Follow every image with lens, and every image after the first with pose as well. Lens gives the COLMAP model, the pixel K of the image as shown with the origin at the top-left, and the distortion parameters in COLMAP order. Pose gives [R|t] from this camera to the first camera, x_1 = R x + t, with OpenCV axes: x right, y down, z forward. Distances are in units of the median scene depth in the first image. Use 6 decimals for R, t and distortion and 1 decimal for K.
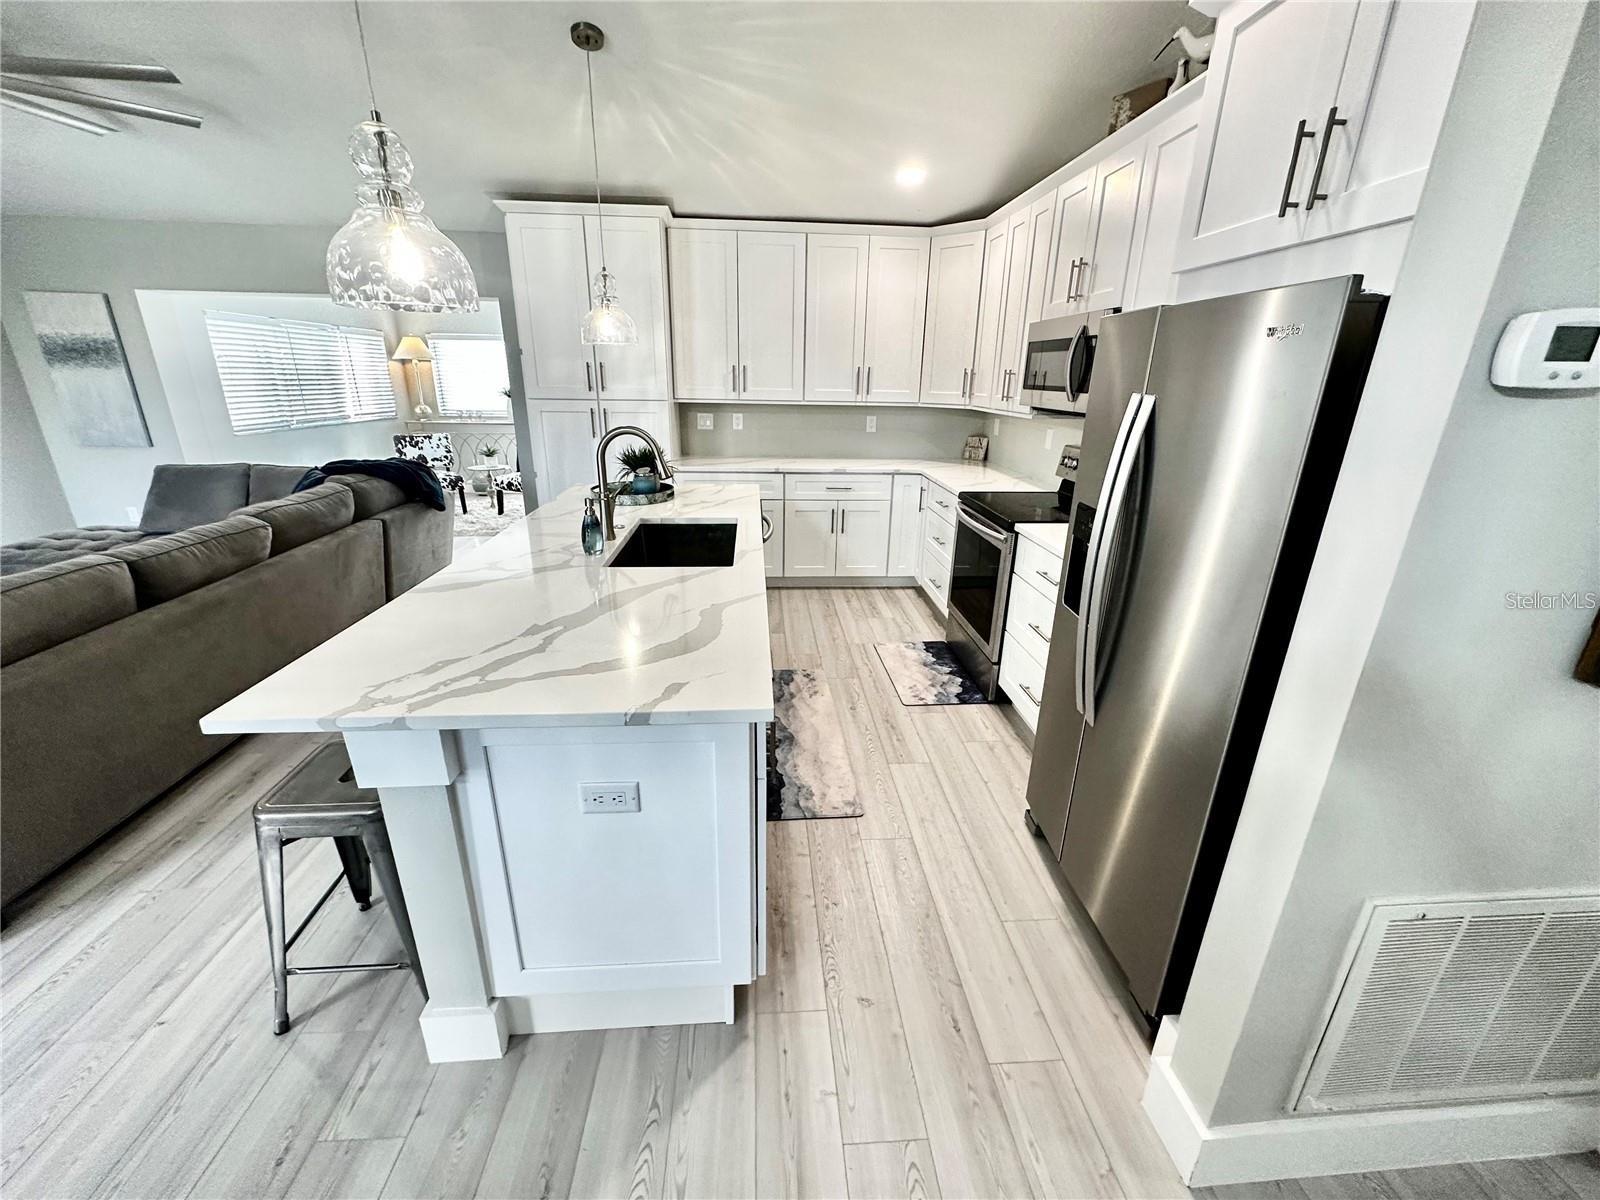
lens RADIAL K [[637.0, 0, 800.4], [0, 637.0, 600.7], [0, 0, 1]] dist [-0.002040, 0.000049]
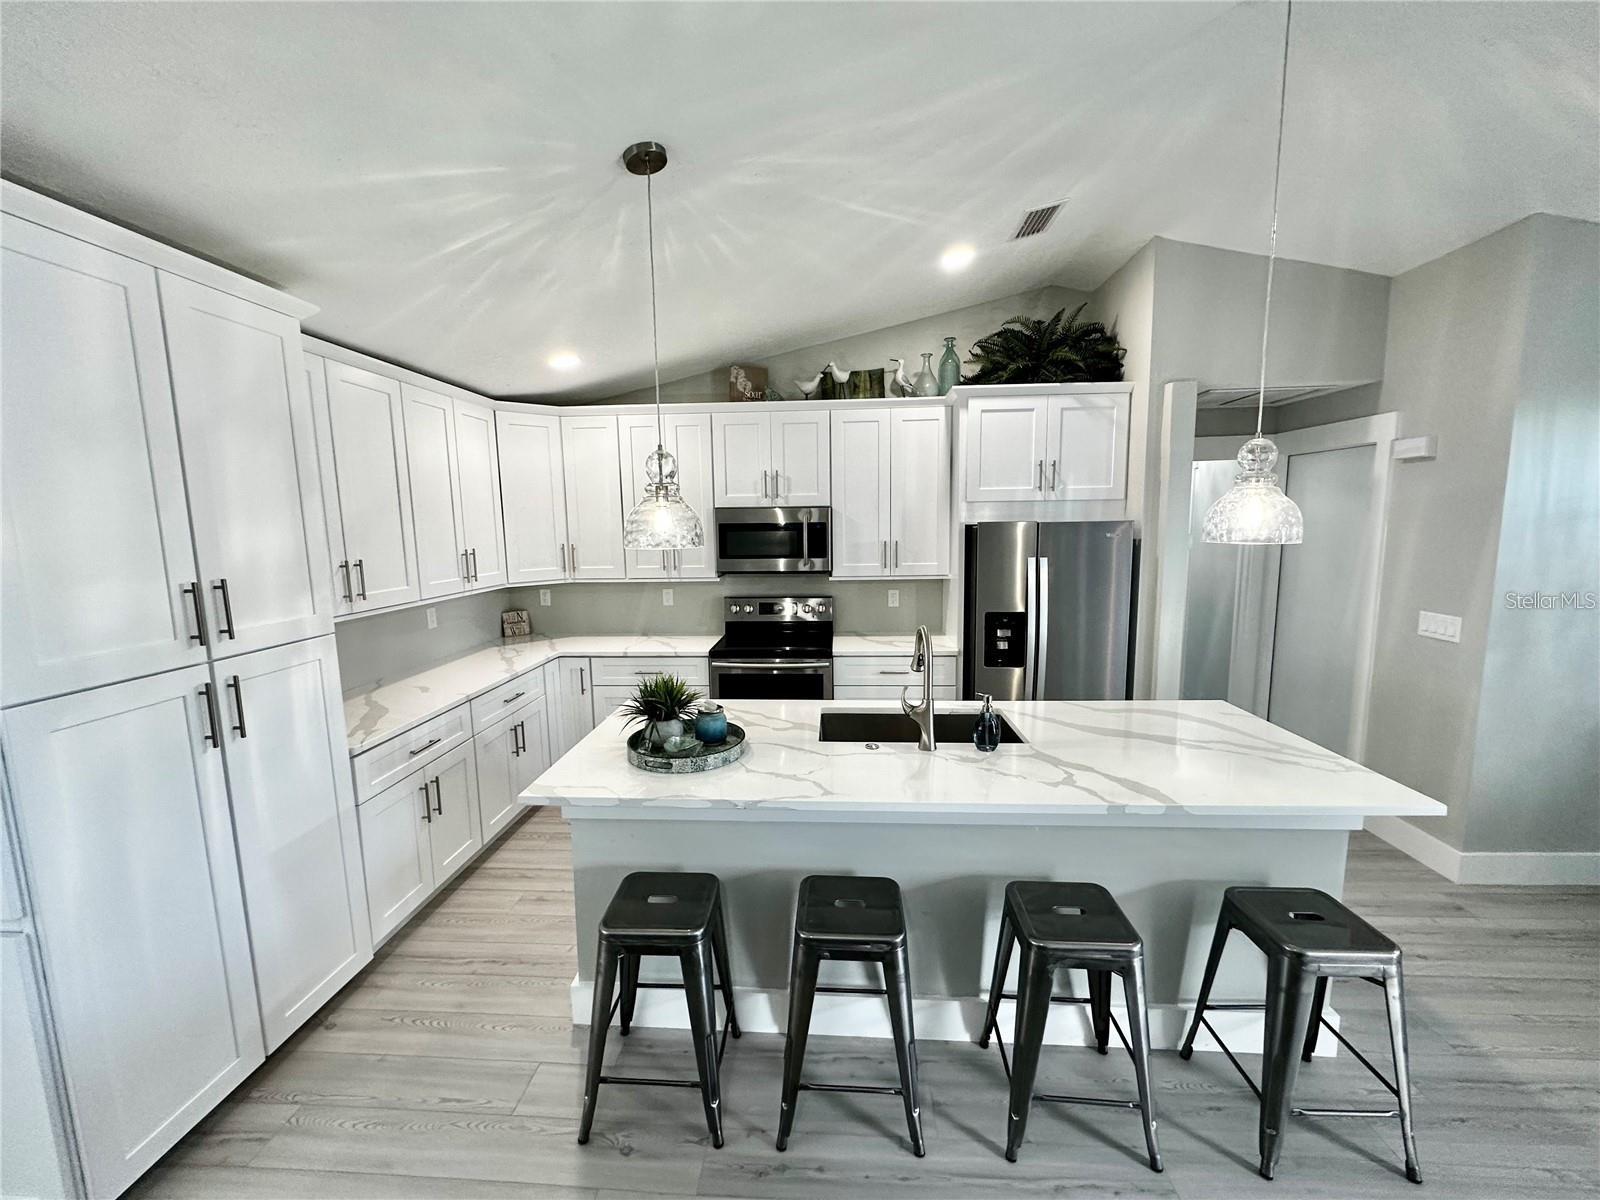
lens RADIAL K [[637.0, 0, 800.4], [0, 637.0, 600.7], [0, 0, 1]] dist [-0.002040, 0.000049]
pose [[0.128493, -0.145205, 0.981022, -0.830206], [0.347090, 0.933242, 0.092671, -0.308400], [-0.928988, 0.328595, 0.170314, 0.652745]]
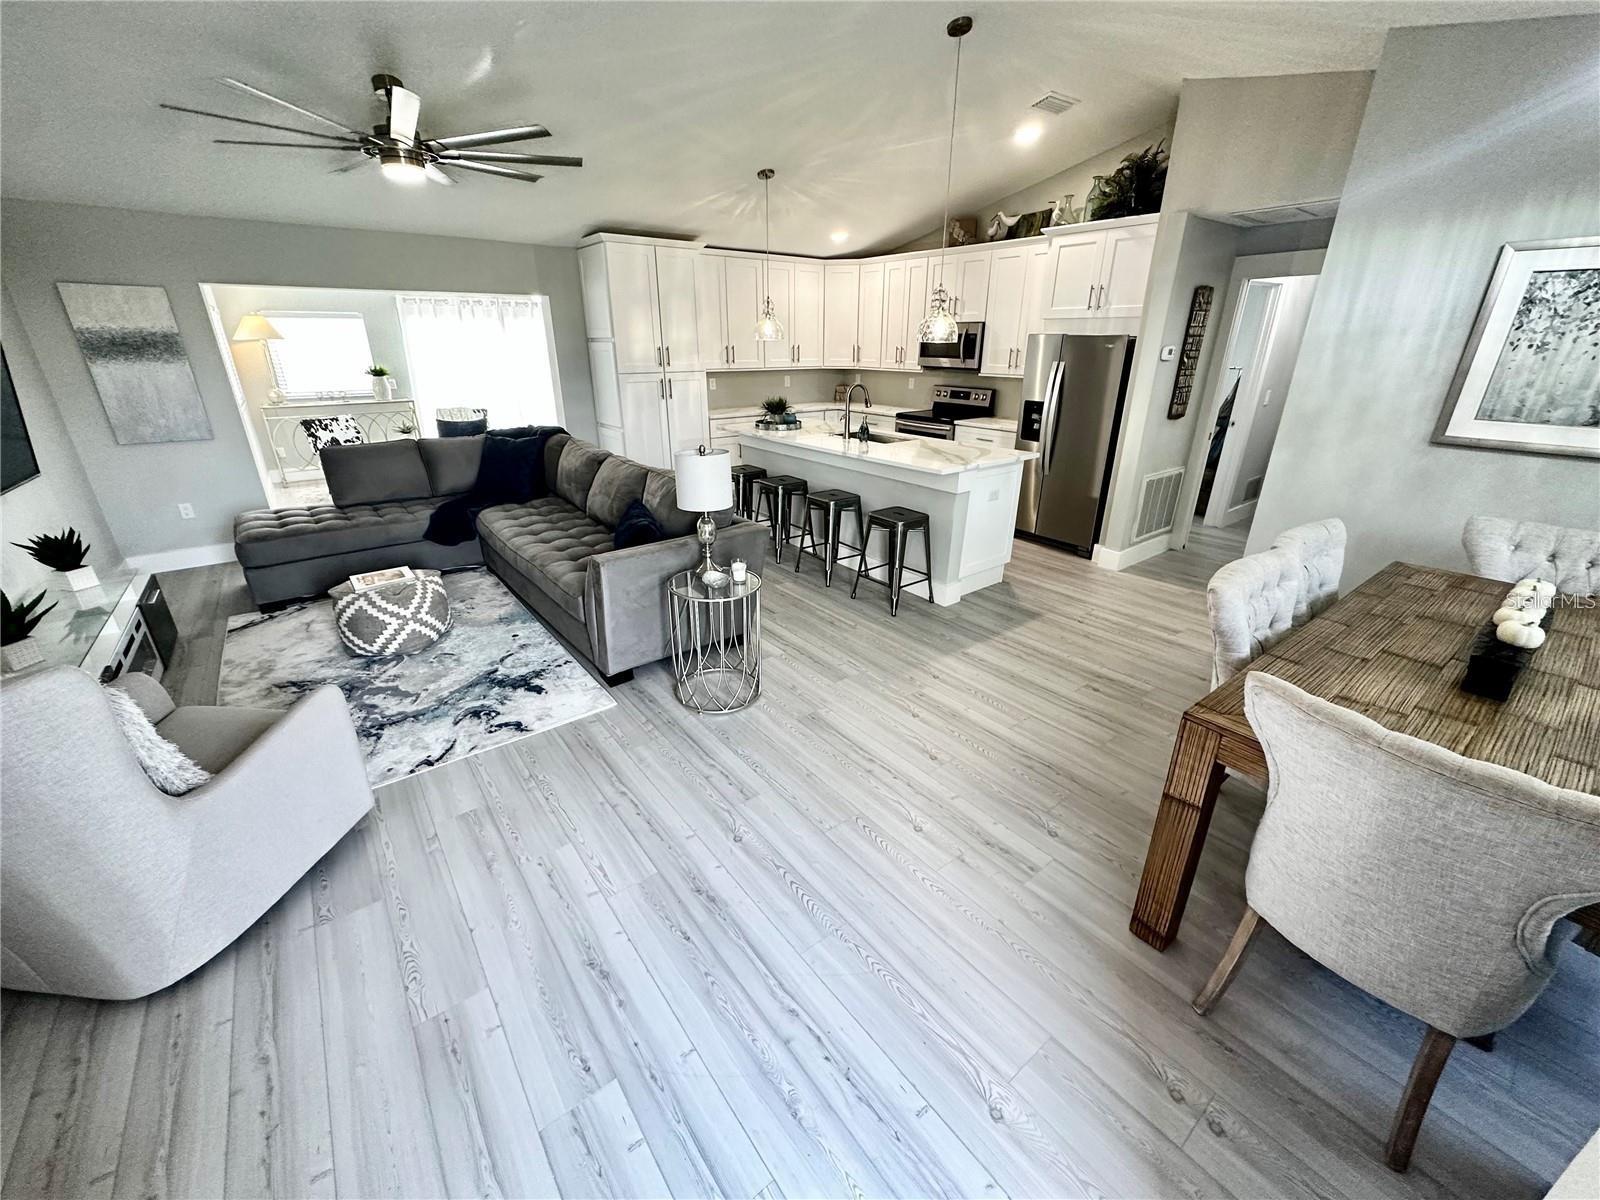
lens RADIAL K [[637.0, 0, 800.4], [0, 637.0, 600.7], [0, 0, 1]] dist [-0.002040, 0.000049]
pose [[0.829775, -0.225681, 0.510433, -1.110782], [0.196613, 0.974167, 0.111095, 0.109368], [-0.522319, 0.008174, 0.852711, -0.476388]]
